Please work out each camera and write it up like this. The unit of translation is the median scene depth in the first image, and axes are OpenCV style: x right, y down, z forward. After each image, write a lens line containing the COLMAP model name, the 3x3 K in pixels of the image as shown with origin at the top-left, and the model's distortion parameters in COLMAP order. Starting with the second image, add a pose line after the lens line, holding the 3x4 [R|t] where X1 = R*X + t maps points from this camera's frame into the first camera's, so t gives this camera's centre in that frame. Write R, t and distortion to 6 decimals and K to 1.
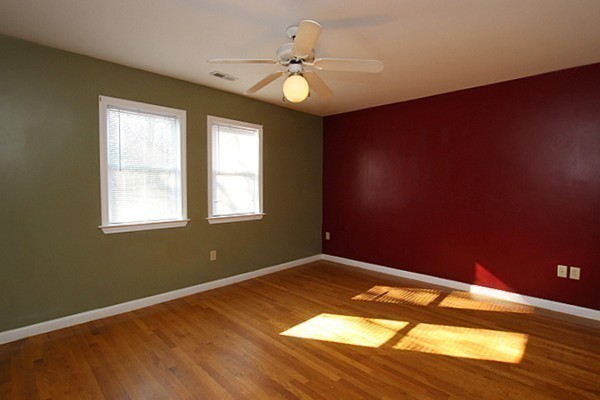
lens RADIAL K [[302.5, 0, 310.6], [0, 302.5, 199.5], [0, 0, 1]] dist [-0.028618, 0.000828]
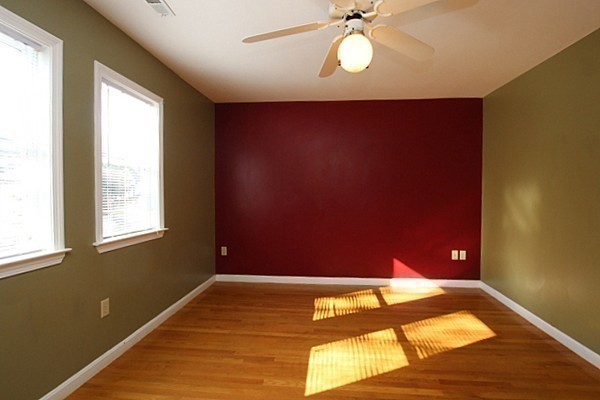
lens RADIAL K [[302.5, 0, 310.6], [0, 302.5, 199.5], [0, 0, 1]] dist [-0.028618, 0.000828]
pose [[0.775076, -0.015040, 0.631689, -0.409224], [0.029201, 0.999501, -0.012032, -0.001598], [-0.631193, 0.027772, 0.775129, 0.339546]]
